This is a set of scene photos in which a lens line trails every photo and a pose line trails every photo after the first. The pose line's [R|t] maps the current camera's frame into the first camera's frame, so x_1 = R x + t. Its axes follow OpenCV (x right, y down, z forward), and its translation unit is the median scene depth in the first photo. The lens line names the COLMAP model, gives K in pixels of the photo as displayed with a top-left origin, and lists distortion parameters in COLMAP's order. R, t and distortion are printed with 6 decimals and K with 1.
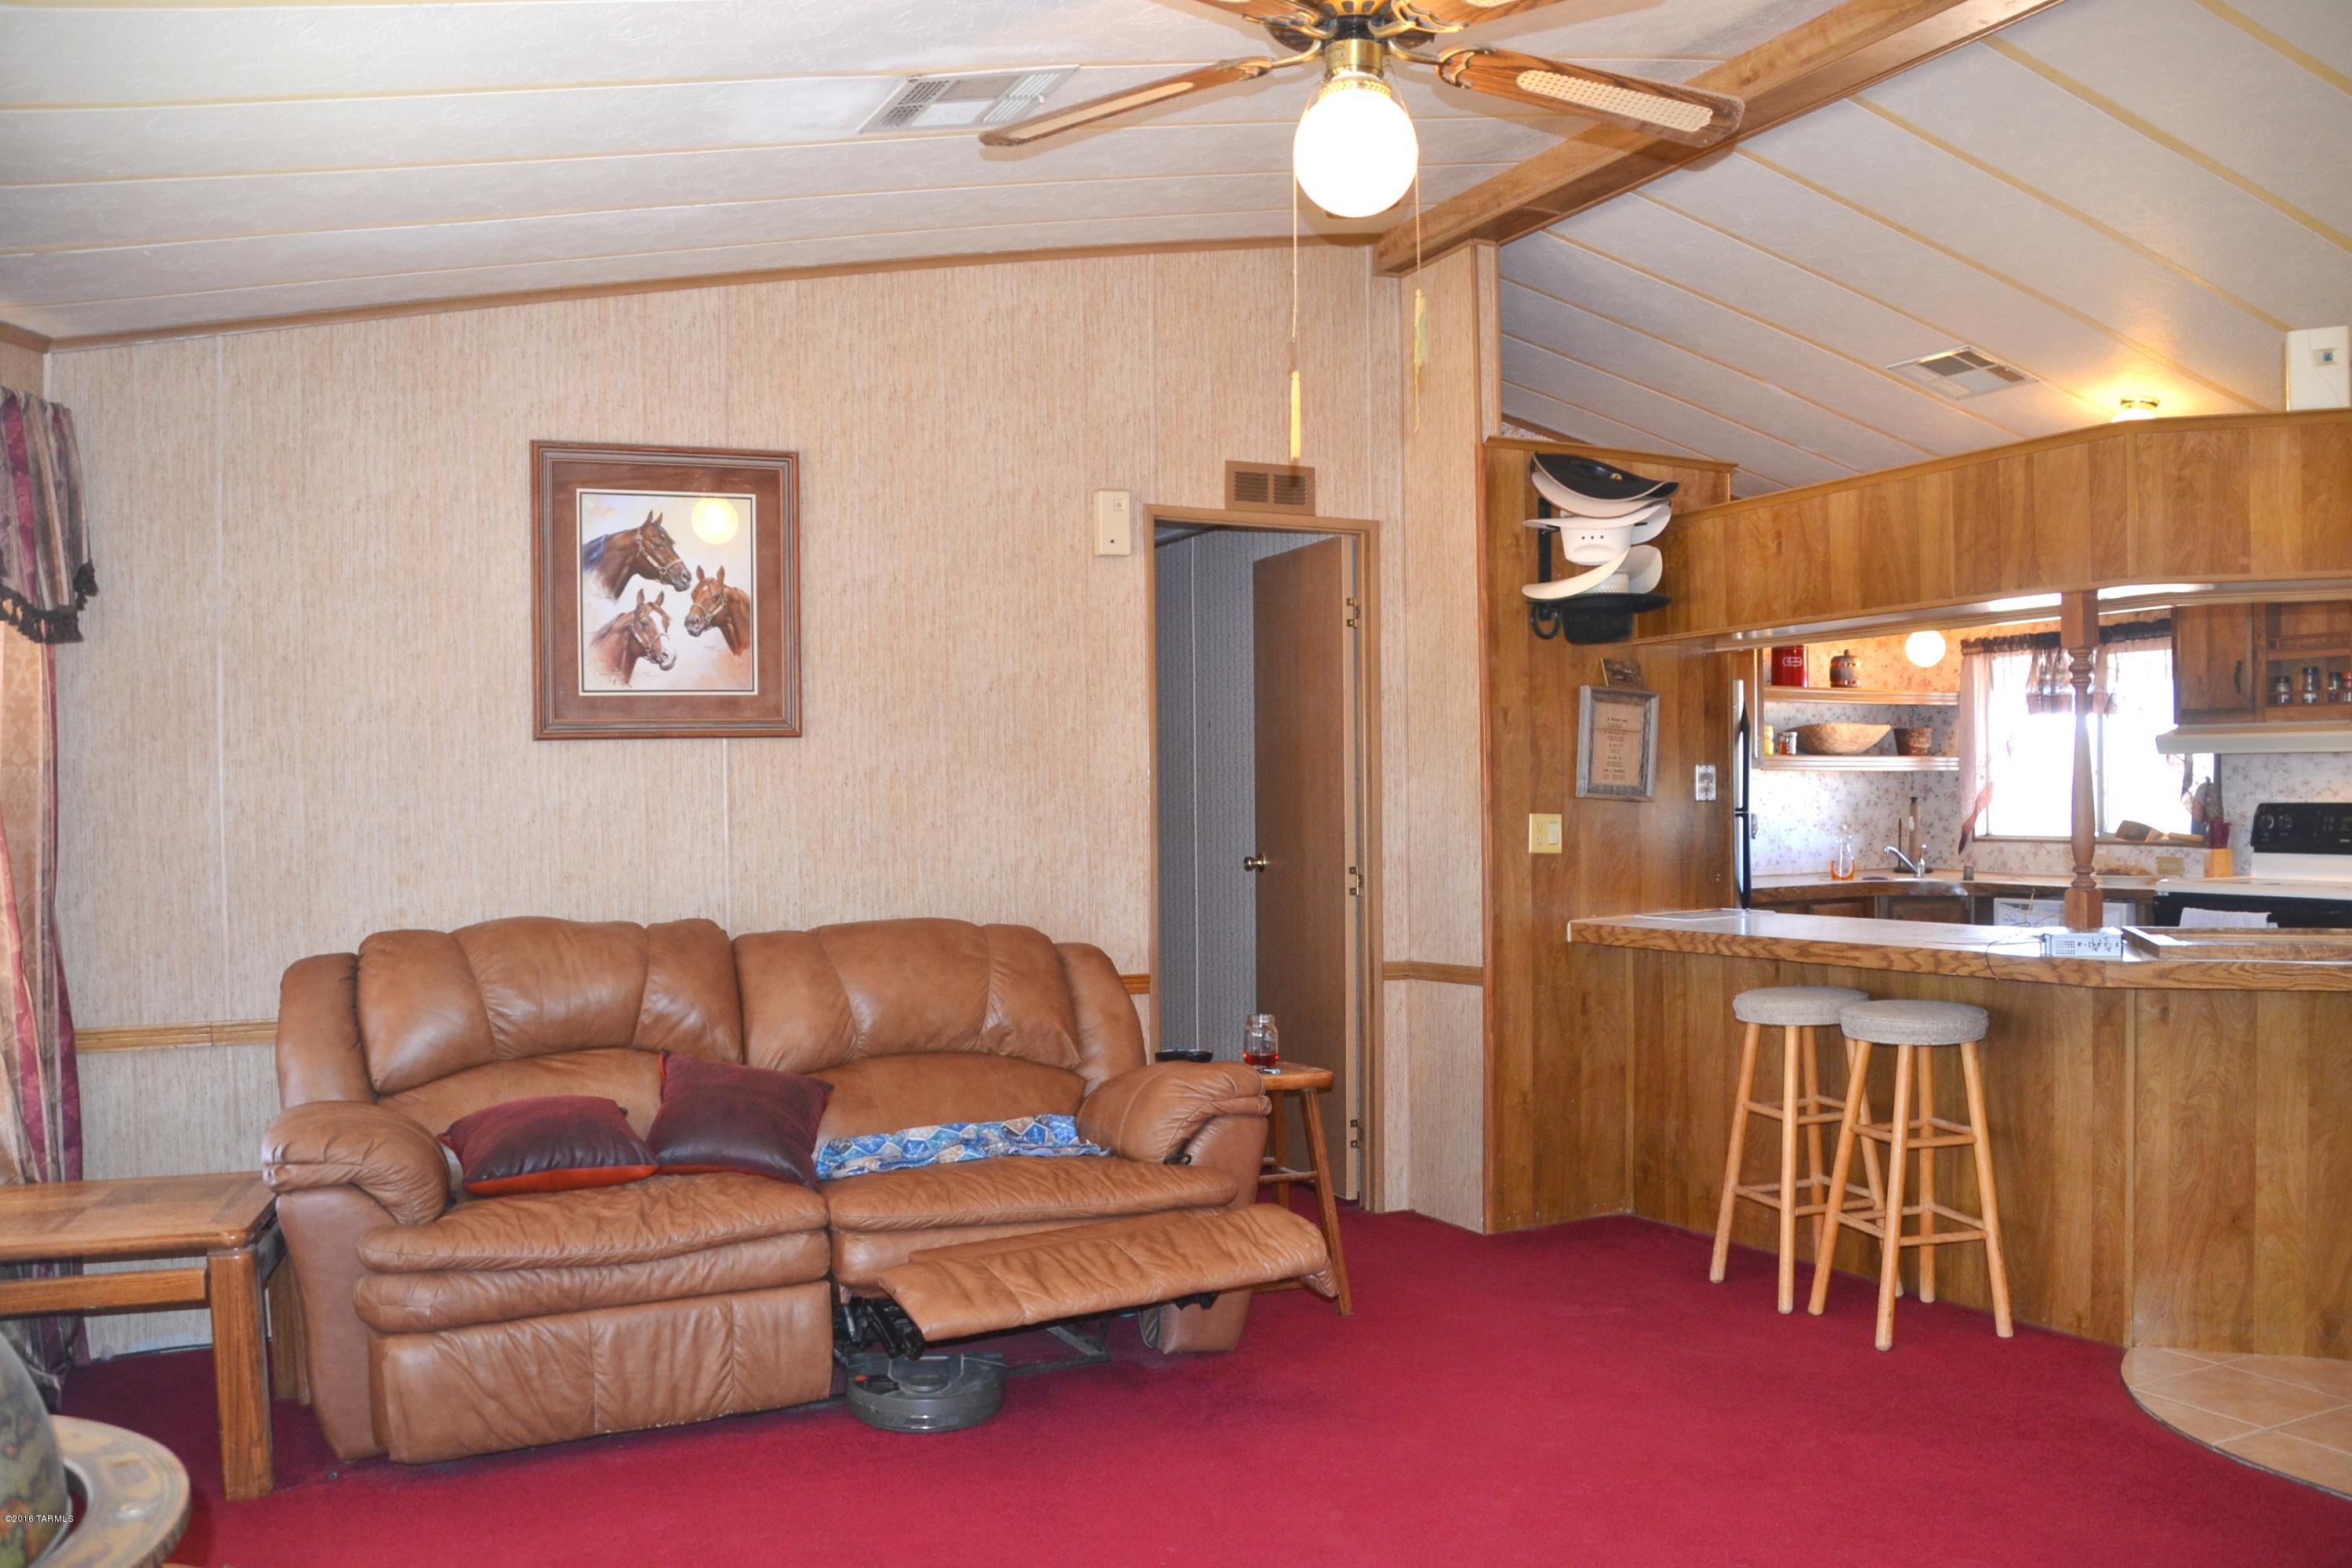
lens RADIAL K [[1865.2, 0, 1170.2], [0, 1865.2, 802.9], [0, 0, 1]] dist [-0.159578, 0.110289]
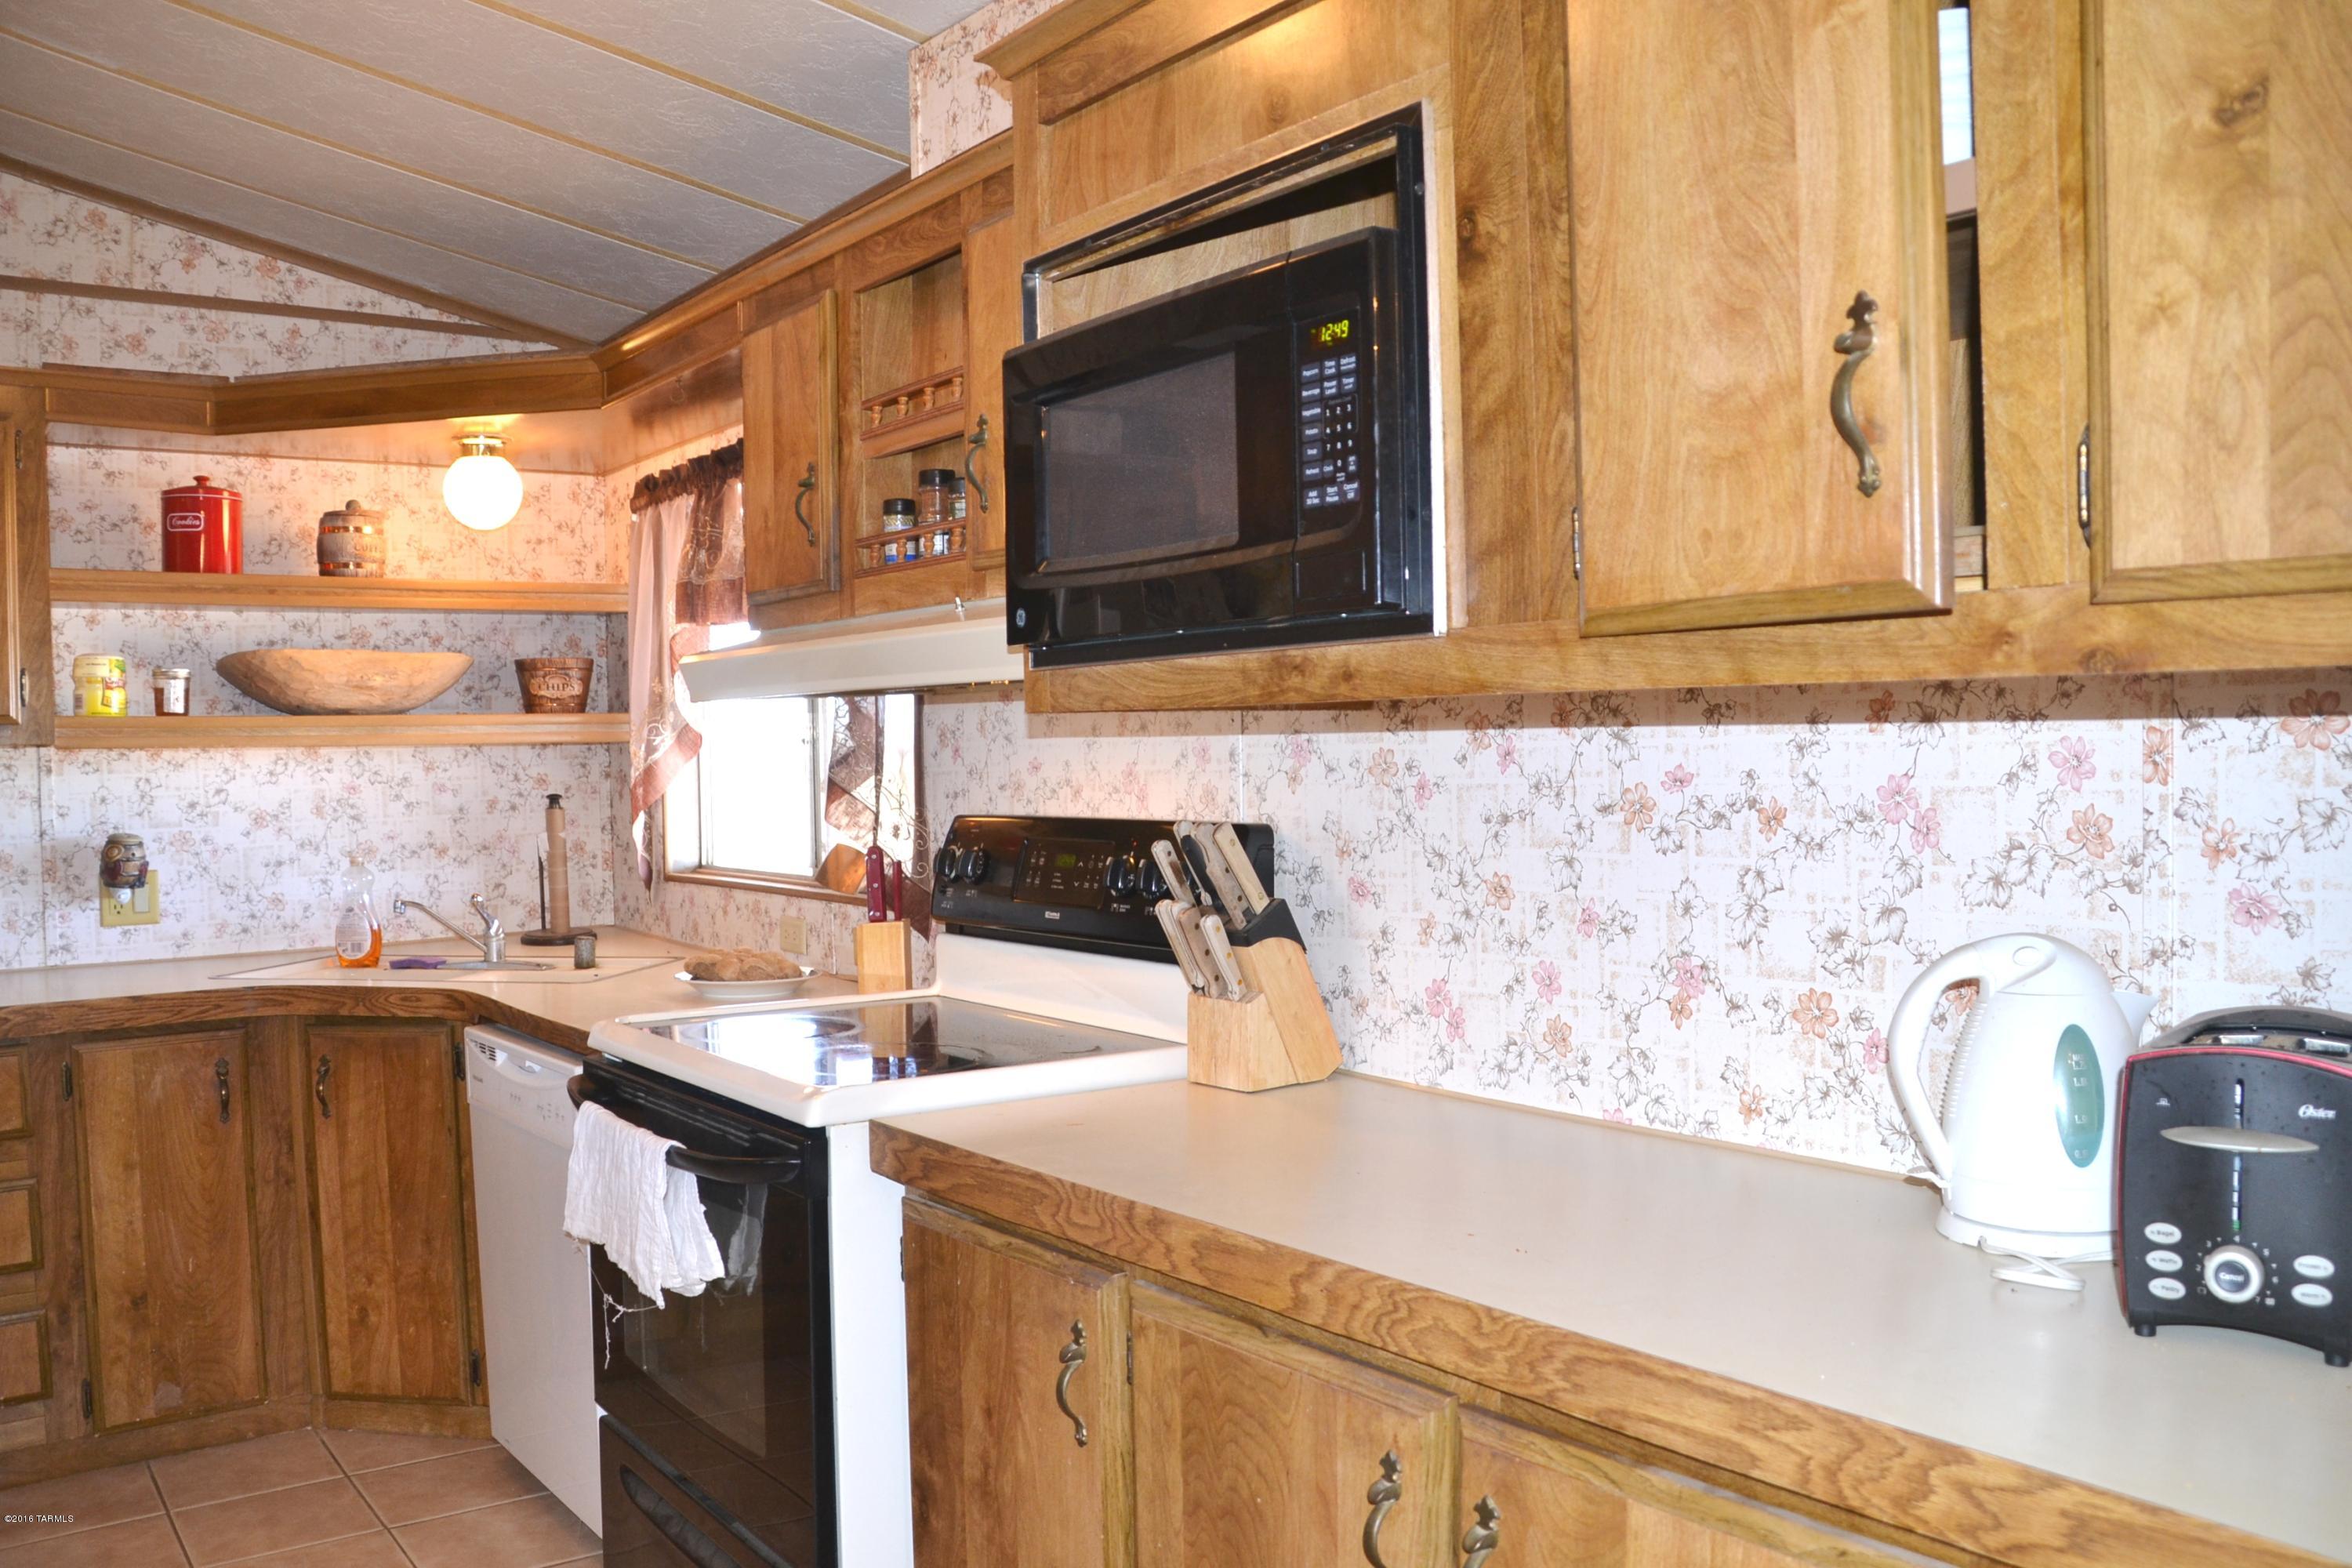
lens RADIAL K [[1865.2, 0, 1159.8], [0, 1865.2, 816.3], [0, 0, 1]] dist [-0.159578, 0.110289]
pose [[0.984244, -0.016047, 0.176085, 0.719241], [0.011802, 0.999615, 0.025127, -0.011960], [-0.176420, -0.022653, 0.984054, 0.691639]]
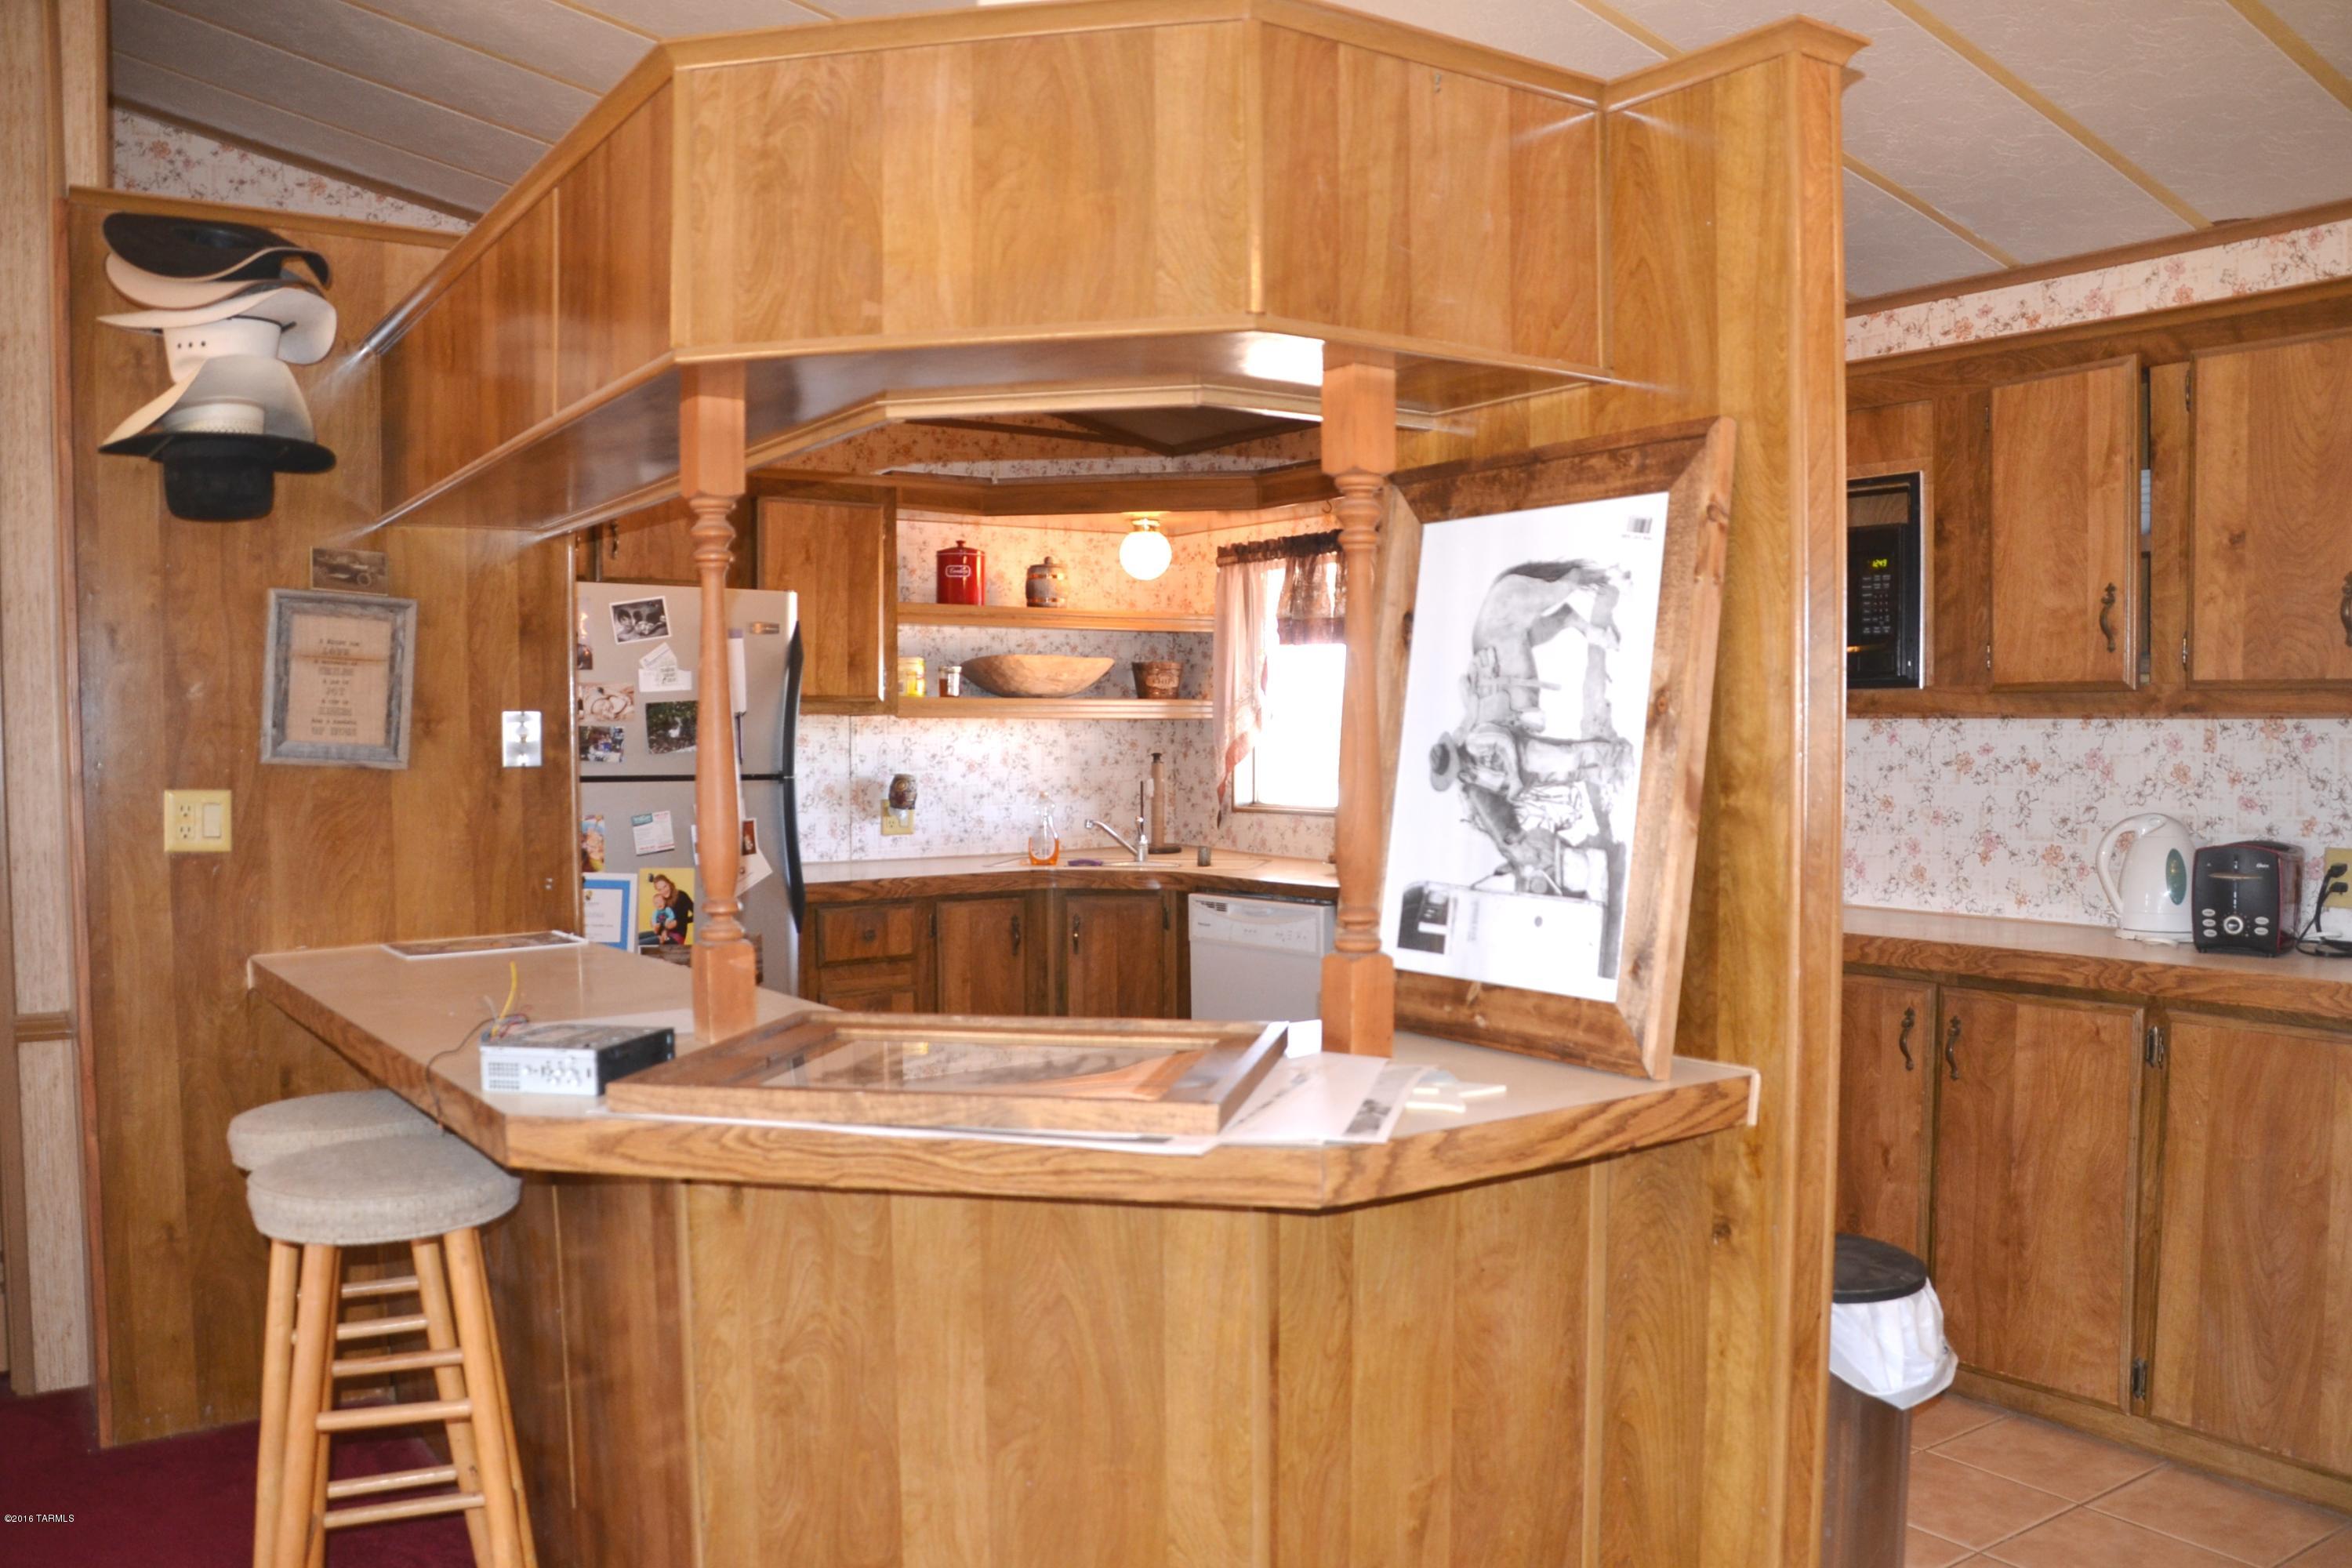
lens RADIAL K [[1865.2, 0, 1163.2], [0, 1865.2, 801.8], [0, 0, 1]] dist [-0.159578, 0.110289]
pose [[0.989284, -0.002416, 0.145981, 0.441717], [-0.001936, 0.999558, 0.029662, -0.009022], [-0.145988, -0.029627, 0.988843, 0.341193]]
